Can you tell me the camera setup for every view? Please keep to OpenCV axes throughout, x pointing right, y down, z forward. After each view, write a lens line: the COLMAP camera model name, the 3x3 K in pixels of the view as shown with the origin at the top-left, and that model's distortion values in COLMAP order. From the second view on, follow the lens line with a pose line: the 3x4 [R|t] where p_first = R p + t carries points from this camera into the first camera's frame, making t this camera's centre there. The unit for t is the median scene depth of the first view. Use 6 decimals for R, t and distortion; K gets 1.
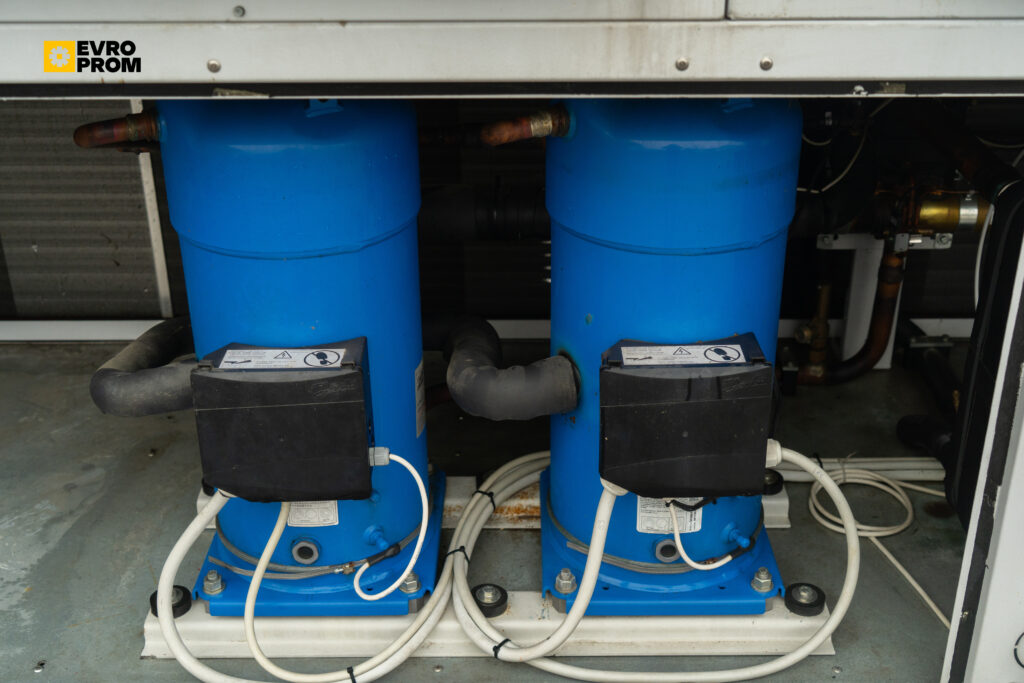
lens RADIAL K [[1229.4, 0, 511.8], [0, 1229.4, 341.5], [0, 0, 1]] dist [-0.009210, 0.000000]
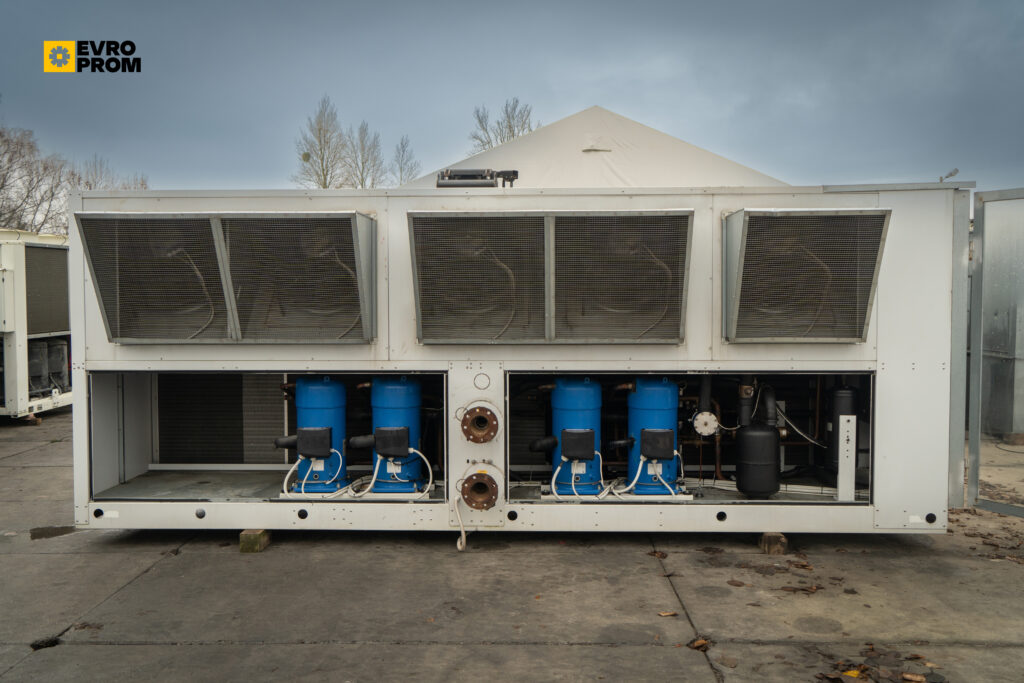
lens RADIAL K [[929.6, 0, 511.9], [0, 929.6, 341.7], [0, 0, 1]] dist [0.003866, 0.000000]
pose [[0.999750, 0.014836, -0.016747, 0.645623], [-0.020561, 0.904347, -0.426301, 1.235407], [0.008821, 0.426539, 0.904426, -2.469692]]
